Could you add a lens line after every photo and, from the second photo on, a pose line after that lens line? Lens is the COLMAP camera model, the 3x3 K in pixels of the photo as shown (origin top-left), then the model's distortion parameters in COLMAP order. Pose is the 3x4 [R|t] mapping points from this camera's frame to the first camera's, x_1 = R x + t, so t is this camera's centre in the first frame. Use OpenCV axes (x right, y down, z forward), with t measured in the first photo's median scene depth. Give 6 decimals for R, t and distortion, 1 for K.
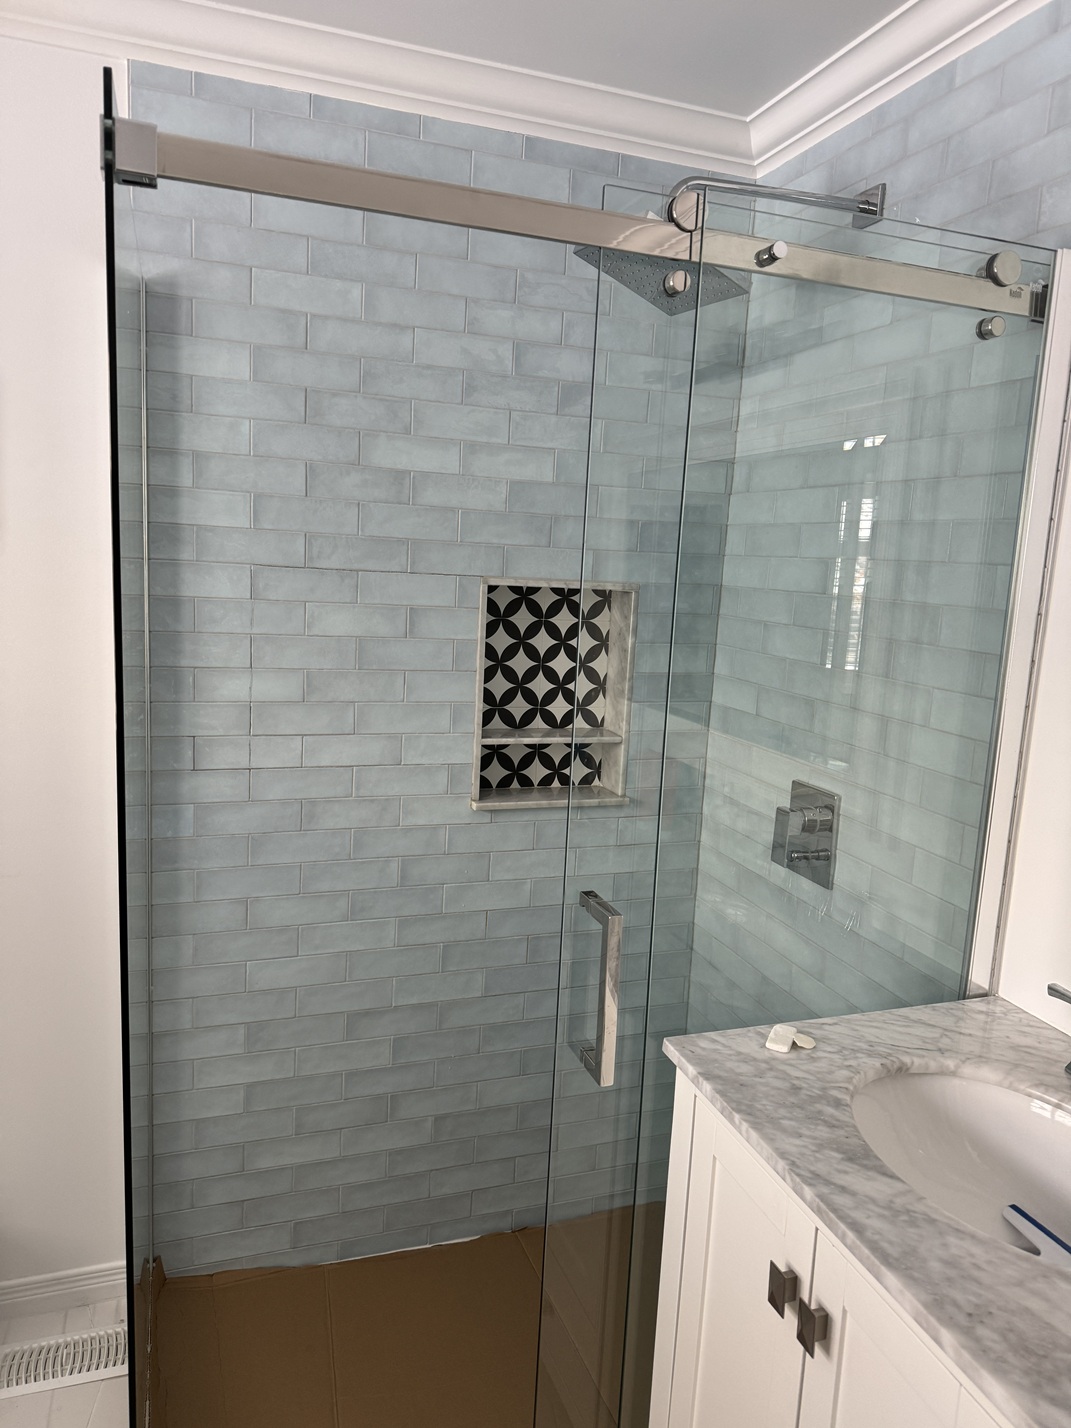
lens RADIAL K [[1004.1, 0, 532.0], [0, 1004.1, 691.5], [0, 0, 1]] dist [0.140648, -0.202059]
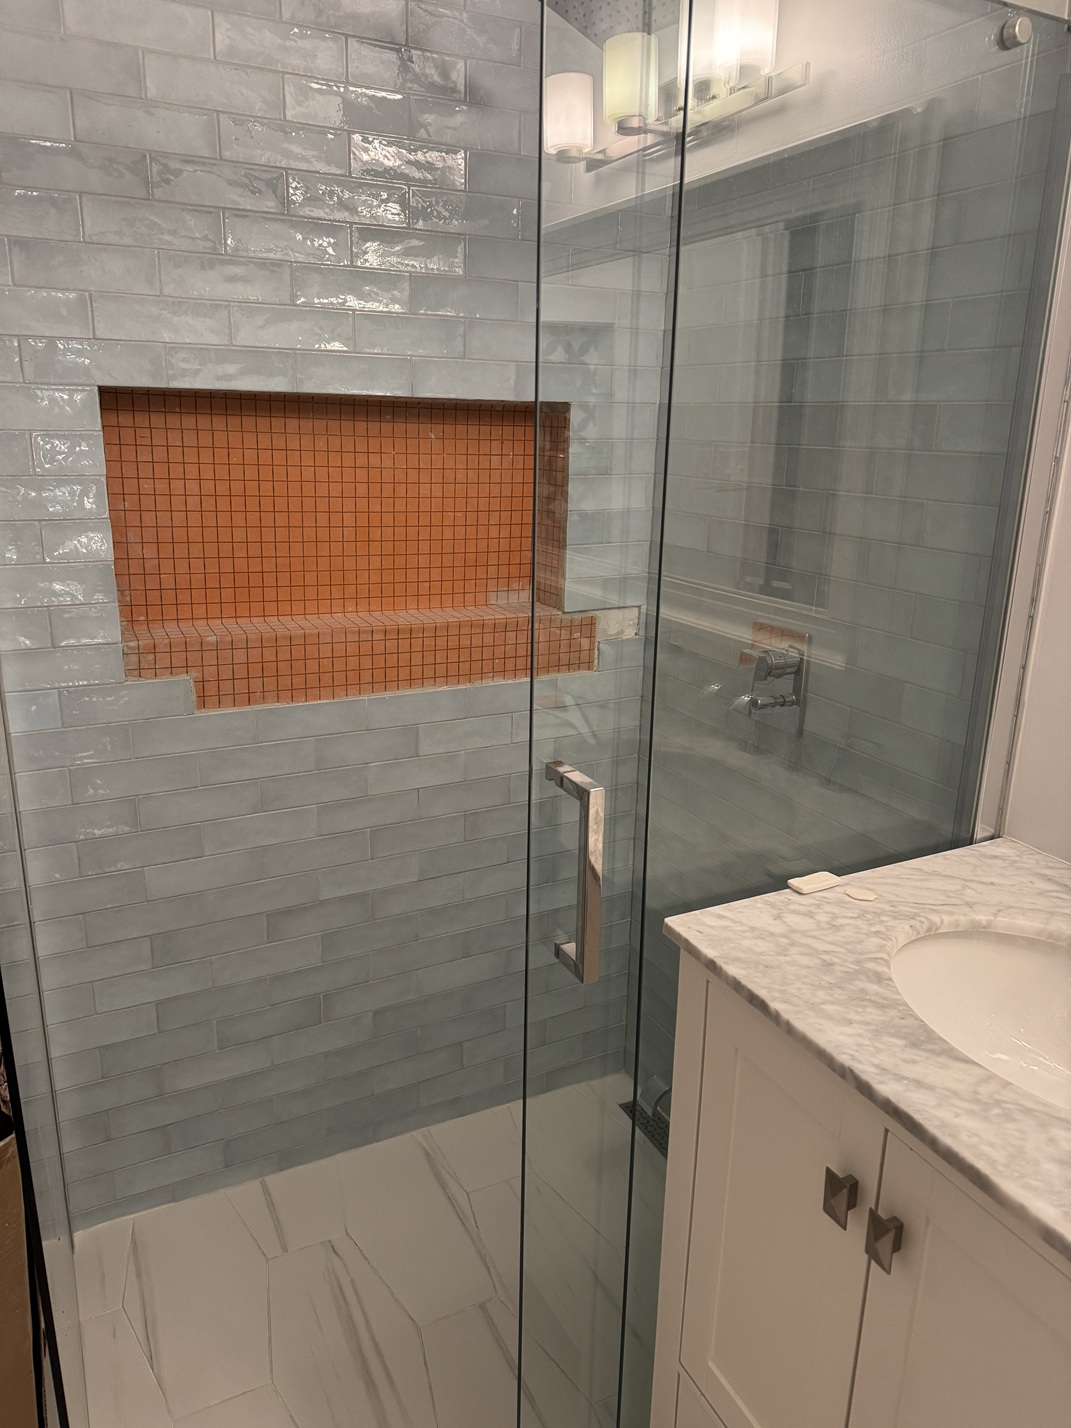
lens RADIAL K [[1004.1, 0, 532.0], [0, 1004.1, 691.5], [0, 0, 1]] dist [0.140648, -0.202059]
pose [[0.990818, -0.065243, 0.118417, -0.069981], [0.049307, 0.989910, 0.132839, 0.029828], [-0.125889, -0.125780, 0.984038, 0.195357]]
